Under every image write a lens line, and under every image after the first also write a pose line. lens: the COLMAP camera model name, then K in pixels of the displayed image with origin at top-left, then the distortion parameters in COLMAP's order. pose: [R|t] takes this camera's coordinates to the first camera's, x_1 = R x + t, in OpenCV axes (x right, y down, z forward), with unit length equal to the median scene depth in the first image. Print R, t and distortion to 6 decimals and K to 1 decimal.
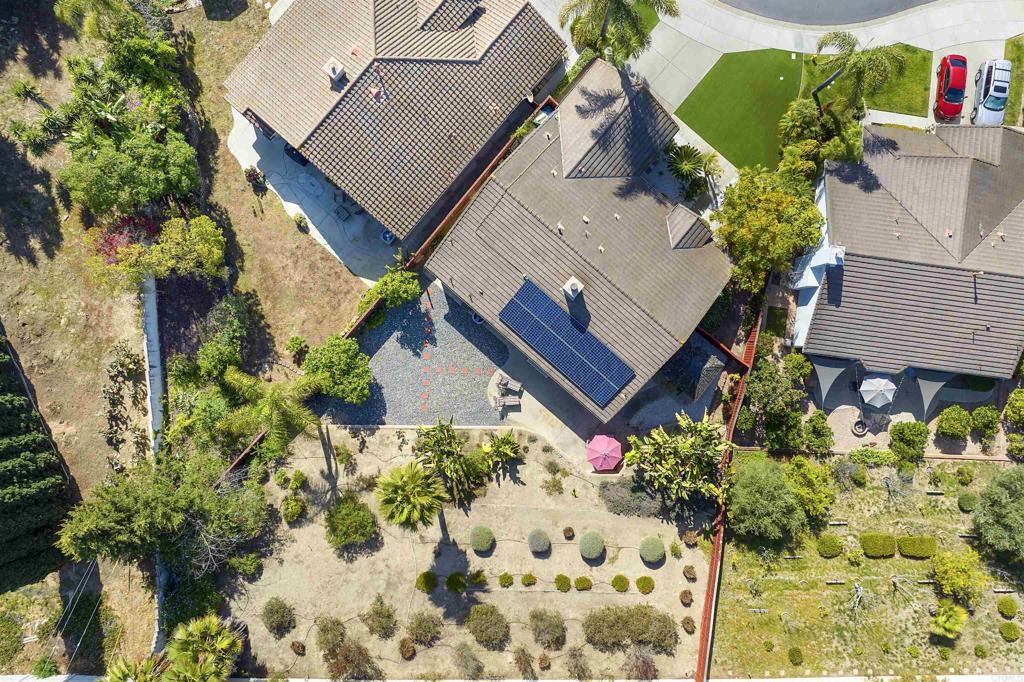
lens RADIAL K [[676.0, 0, 515.9], [0, 676.0, 338.5], [0, 0, 1]] dist [-0.038717, -0.002491]
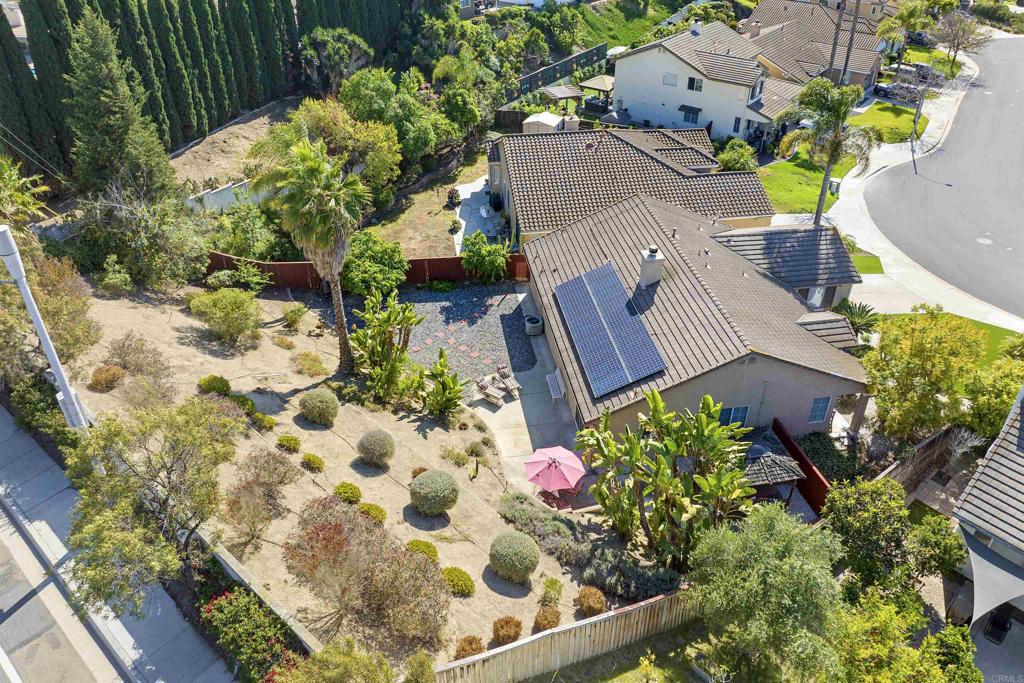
lens RADIAL K [[676.0, 0, 500.9], [0, 676.0, 336.0], [0, 0, 1]] dist [-0.038717, -0.002491]
pose [[0.747463, 0.422056, -0.512999, 0.369226], [-0.664093, 0.455315, -0.593016, 0.523465], [-0.016710, 0.783937, 0.620616, 0.538503]]
